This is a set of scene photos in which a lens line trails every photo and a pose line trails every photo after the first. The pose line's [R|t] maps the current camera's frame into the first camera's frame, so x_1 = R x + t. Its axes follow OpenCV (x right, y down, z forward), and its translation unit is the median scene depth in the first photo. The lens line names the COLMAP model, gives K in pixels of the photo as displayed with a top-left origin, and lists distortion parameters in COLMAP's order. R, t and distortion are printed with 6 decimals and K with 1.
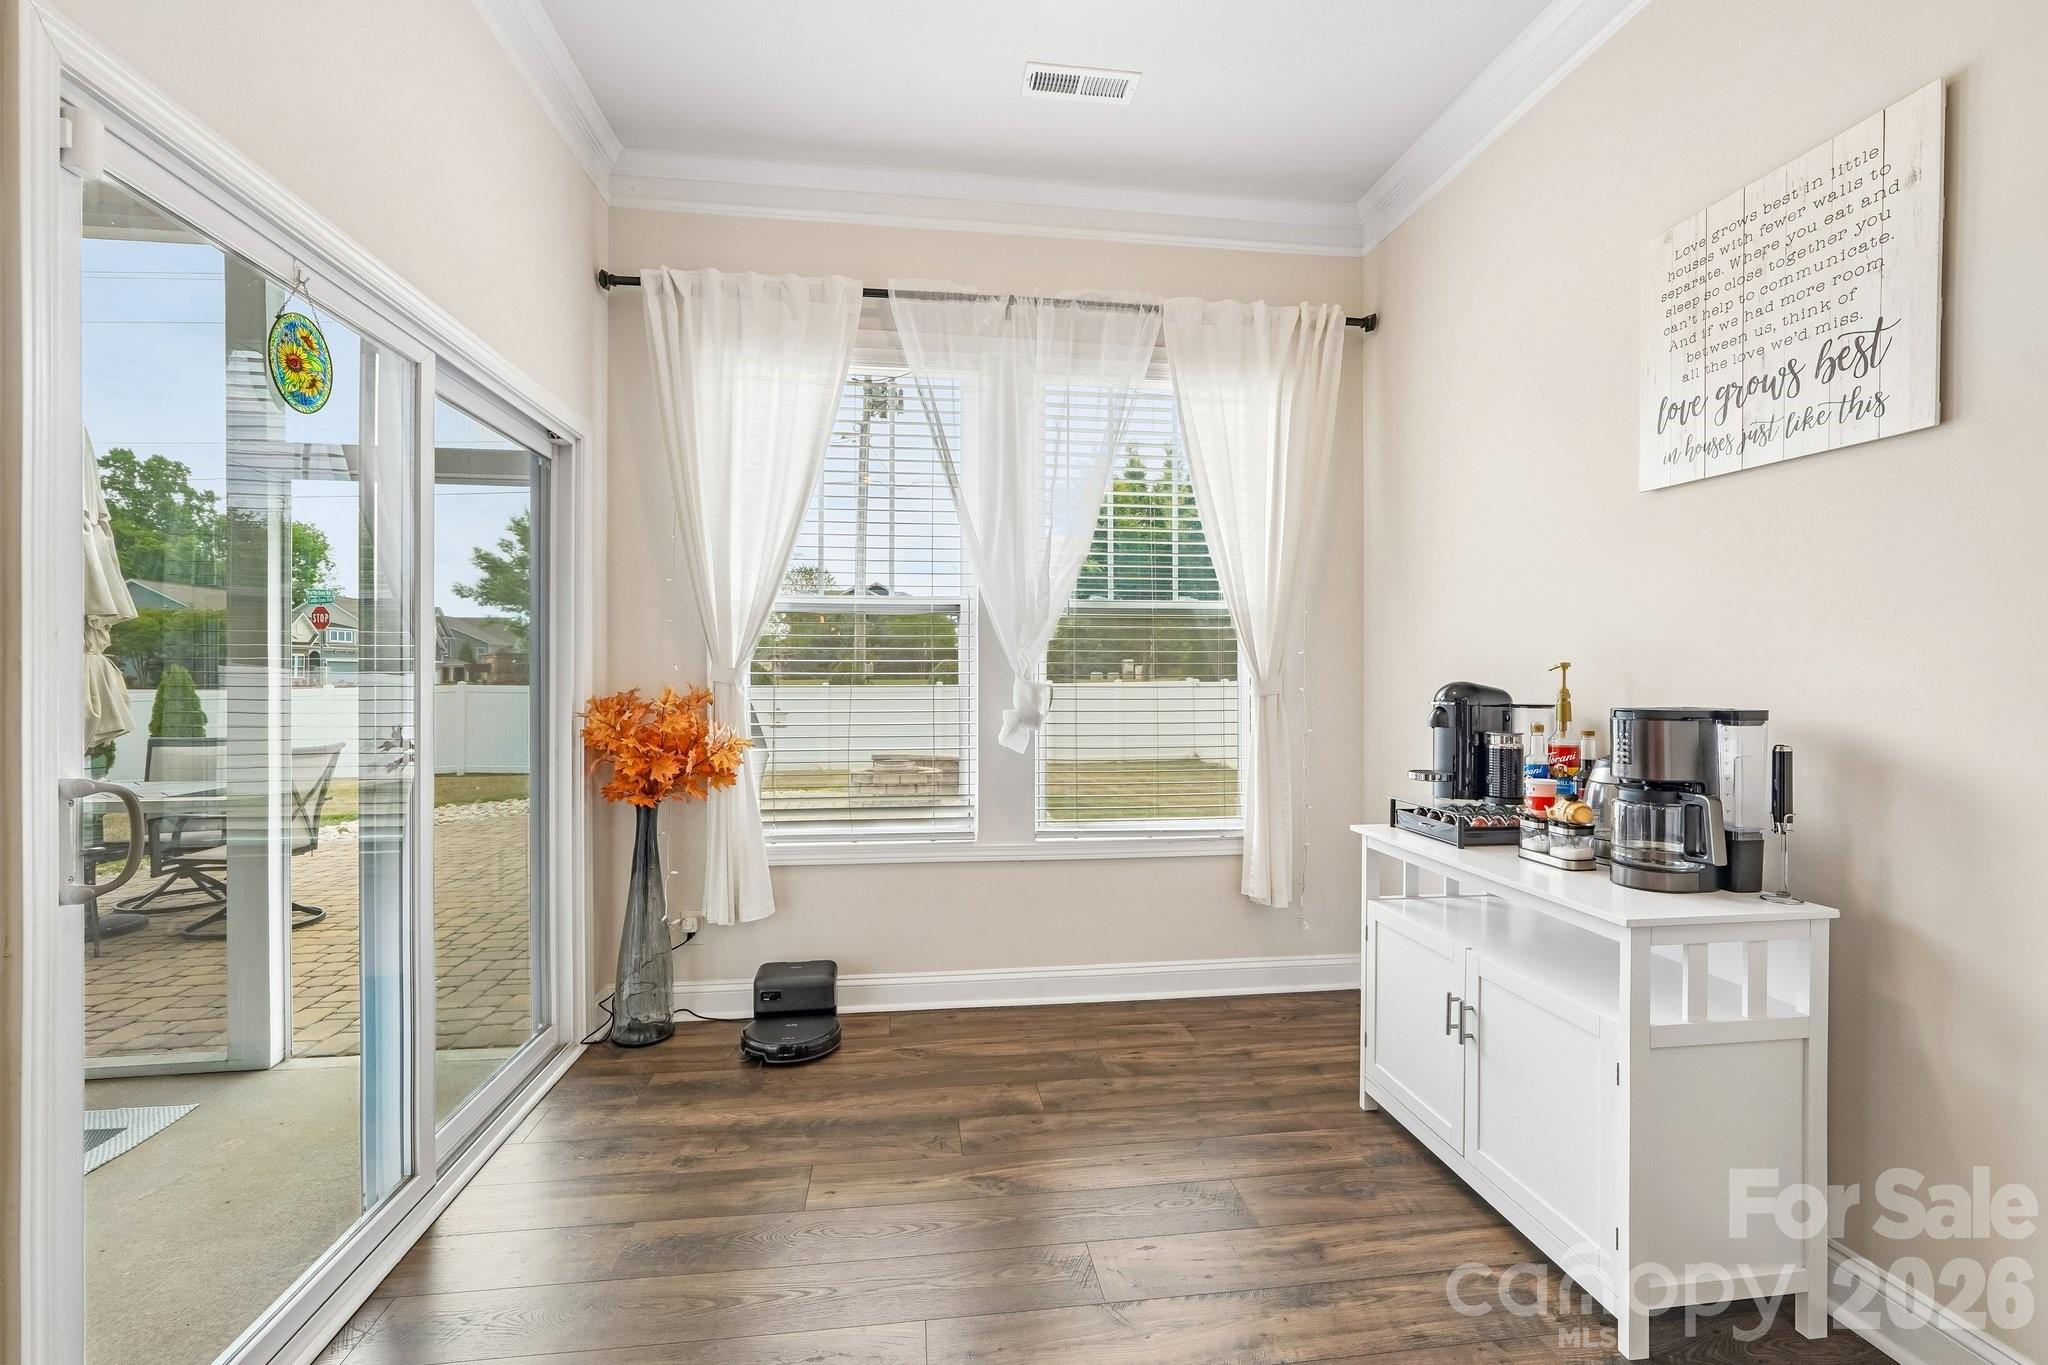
lens RADIAL K [[880.3, 0, 1020.1], [0, 880.3, 677.0], [0, 0, 1]] dist [-0.012866, 0.003226]
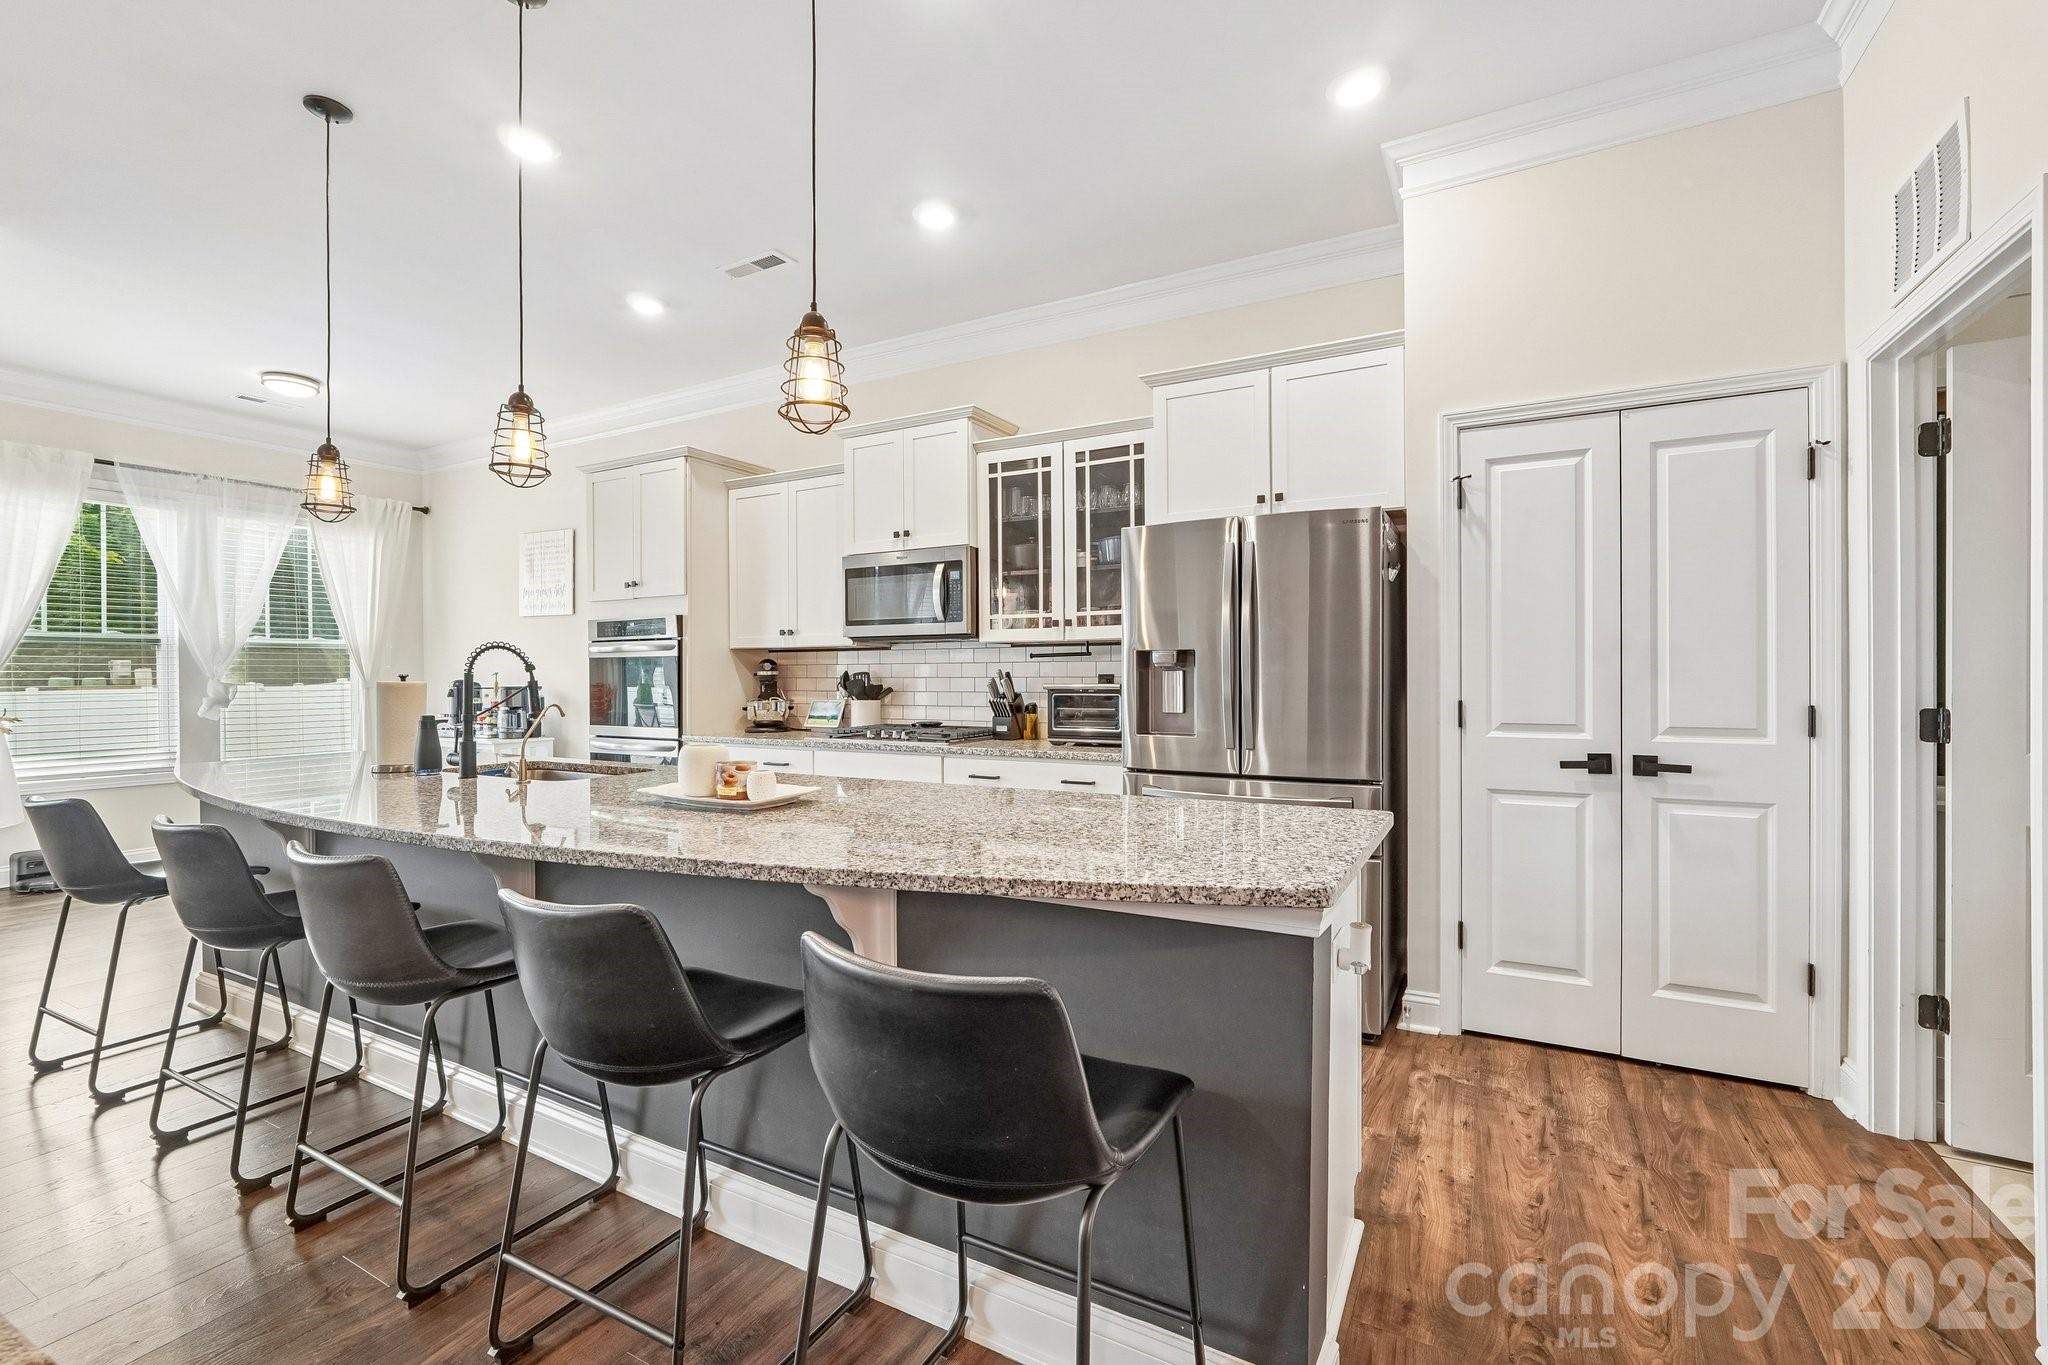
lens RADIAL K [[880.3, 0, 1027.1], [0, 880.3, 677.4], [0, 0, 1]] dist [-0.012866, 0.003226]
pose [[0.591296, -0.008283, 0.806412, -0.459636], [0.009642, 0.999948, 0.003201, 0.004968], [-0.806397, 0.005882, 0.591345, -1.449214]]
